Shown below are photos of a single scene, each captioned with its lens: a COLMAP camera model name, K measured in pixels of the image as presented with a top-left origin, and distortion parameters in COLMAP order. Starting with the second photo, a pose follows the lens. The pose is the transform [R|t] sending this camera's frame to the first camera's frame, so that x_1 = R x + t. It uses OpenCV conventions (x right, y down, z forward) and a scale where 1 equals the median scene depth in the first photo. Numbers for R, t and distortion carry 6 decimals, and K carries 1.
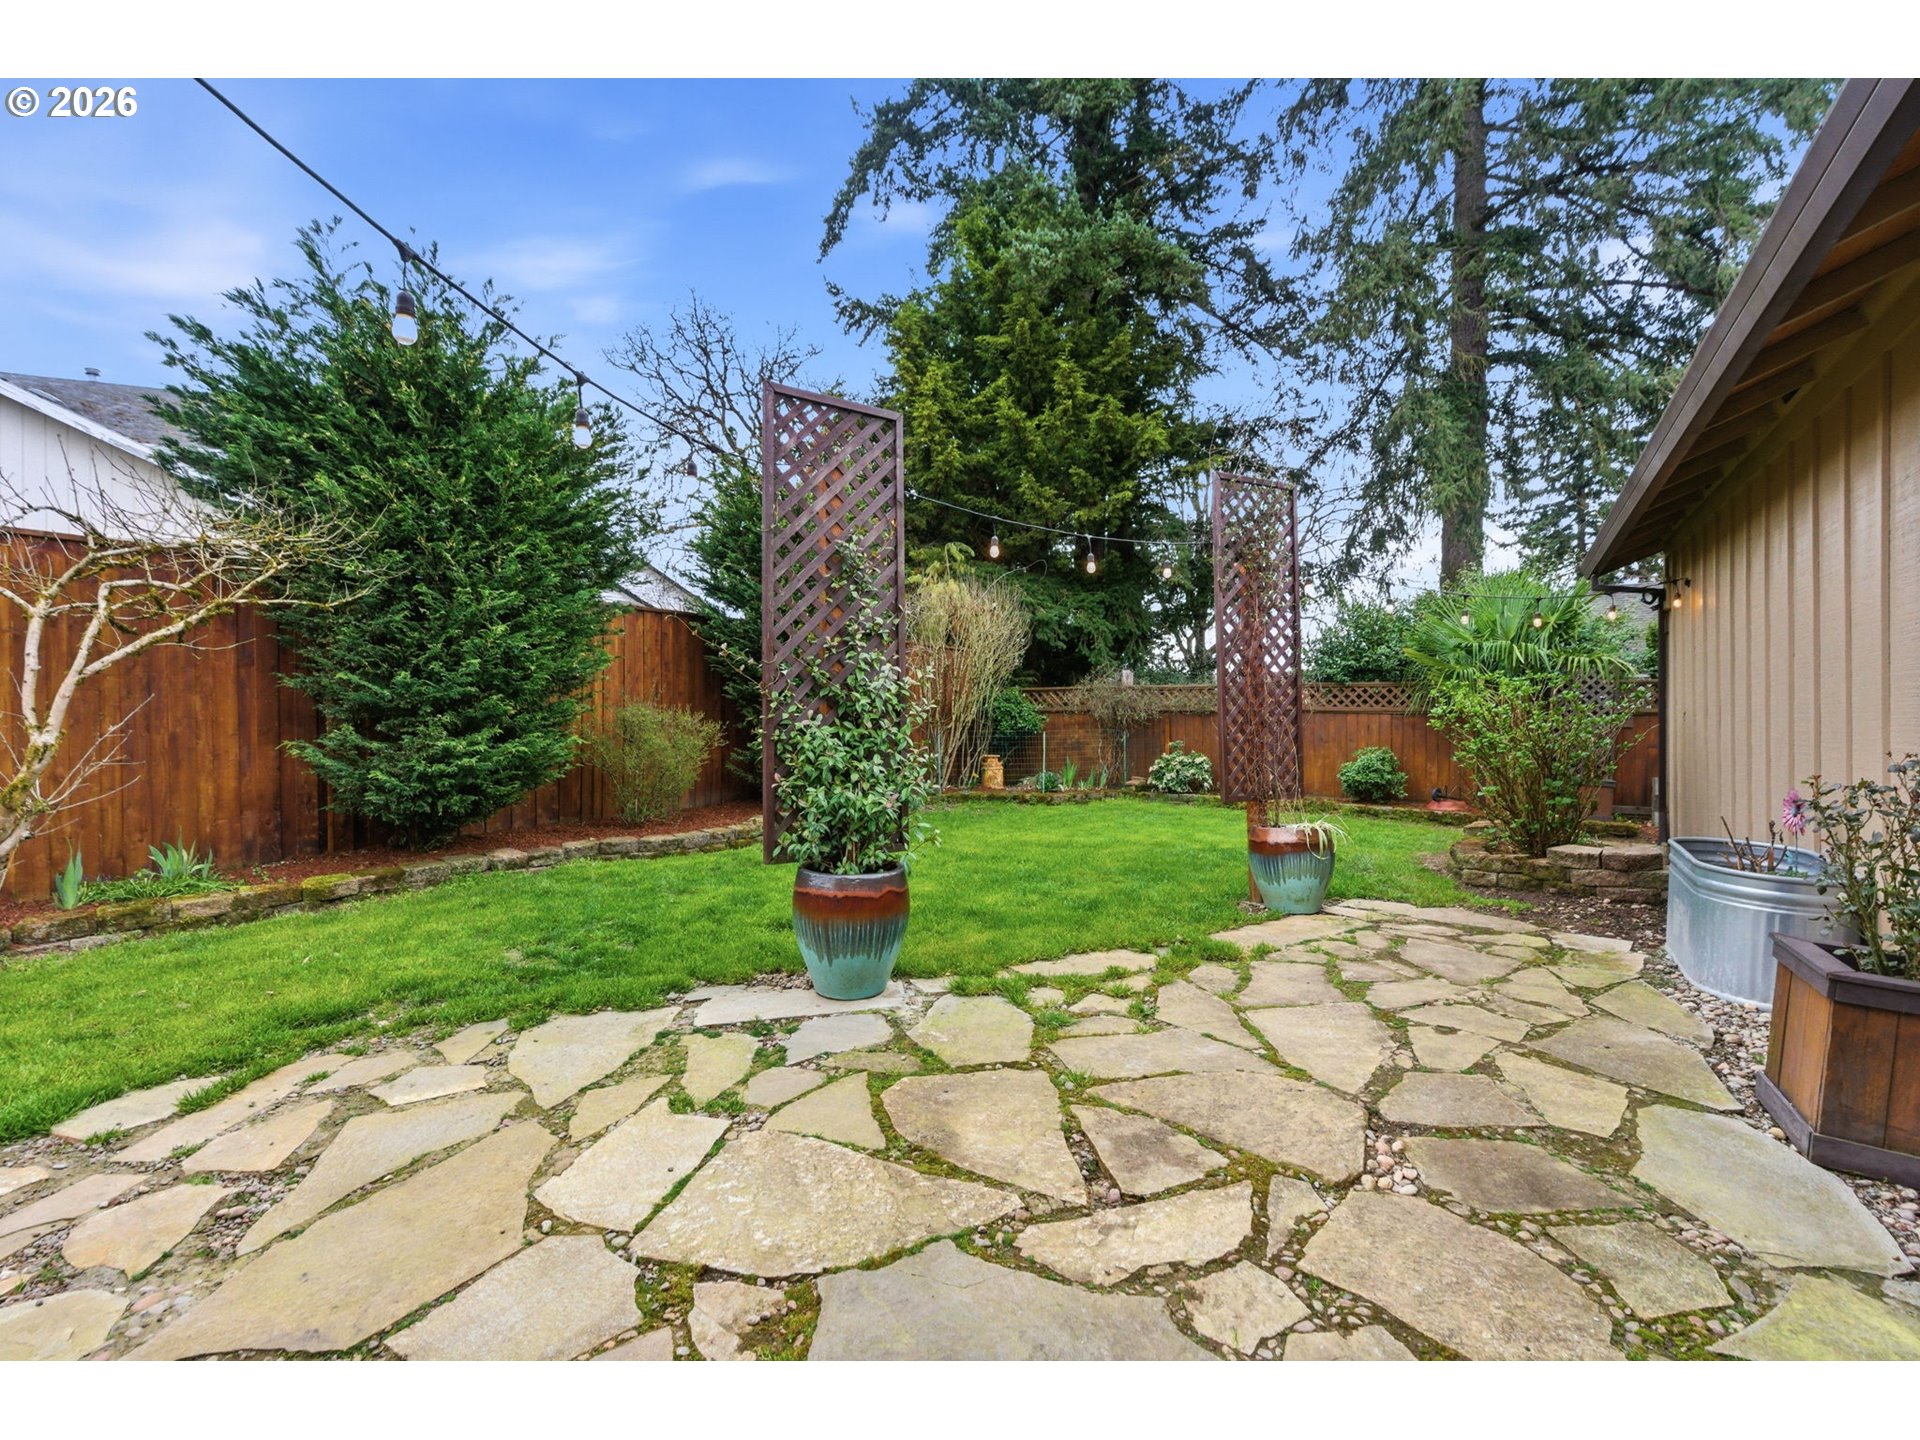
lens RADIAL K [[867.1, 0, 960.7], [0, 867.1, 725.7], [0, 0, 1]] dist [0.000355, 0.000551]
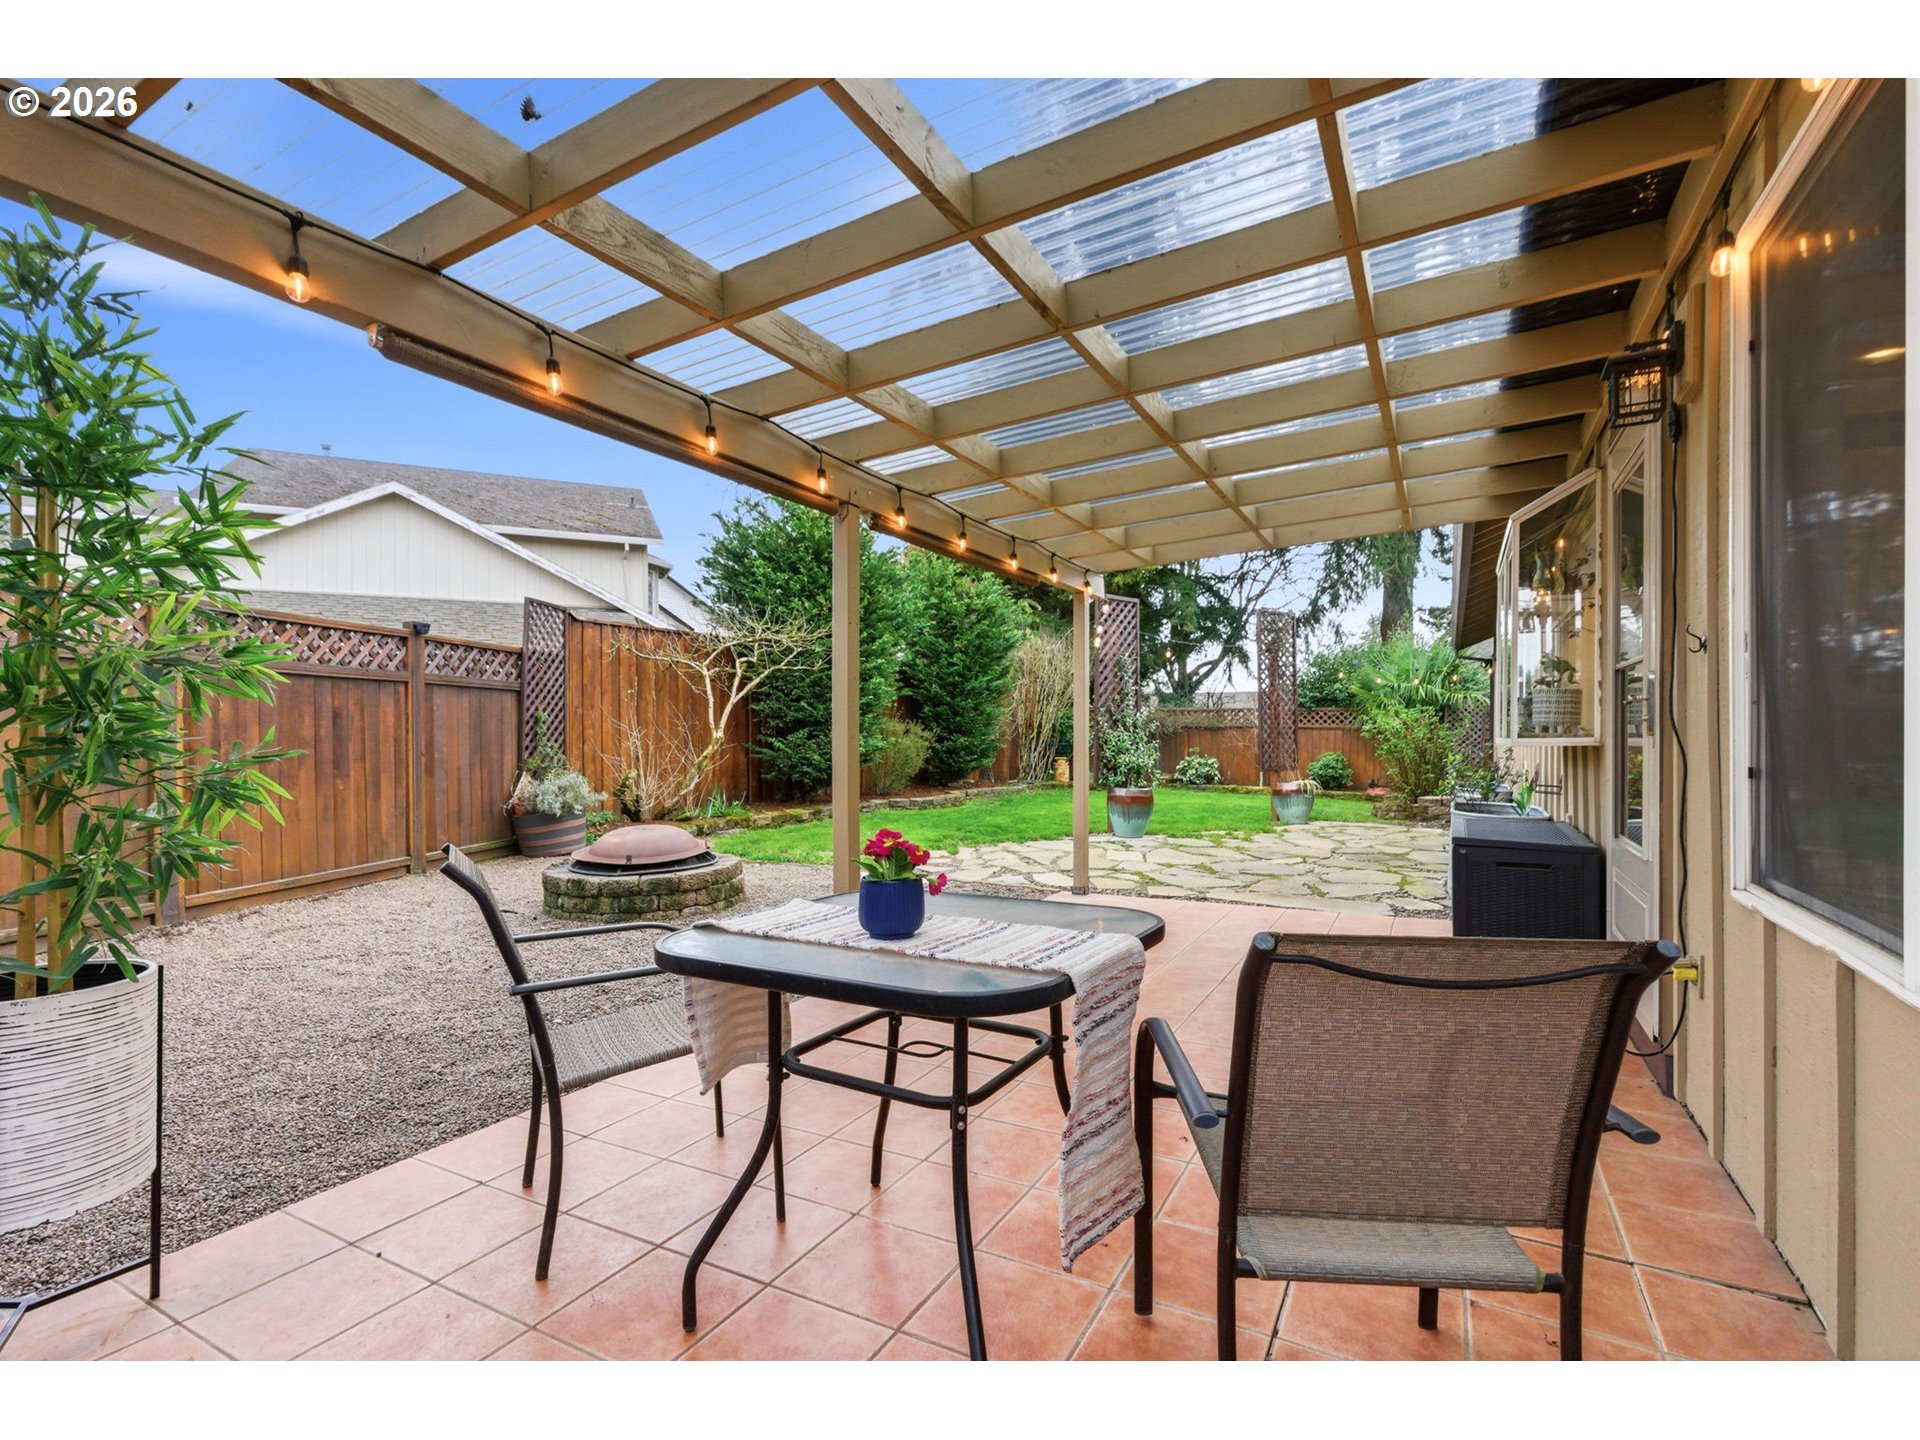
lens RADIAL K [[880.2, 0, 963.0], [0, 880.2, 741.9], [0, 0, 1]] dist [-0.002272, -0.000137]
pose [[0.998672, 0.006991, 0.051052, -0.244374], [-0.007060, 0.999974, 0.001167, 0.010755], [-0.051043, -0.001526, 0.998695, -0.502237]]
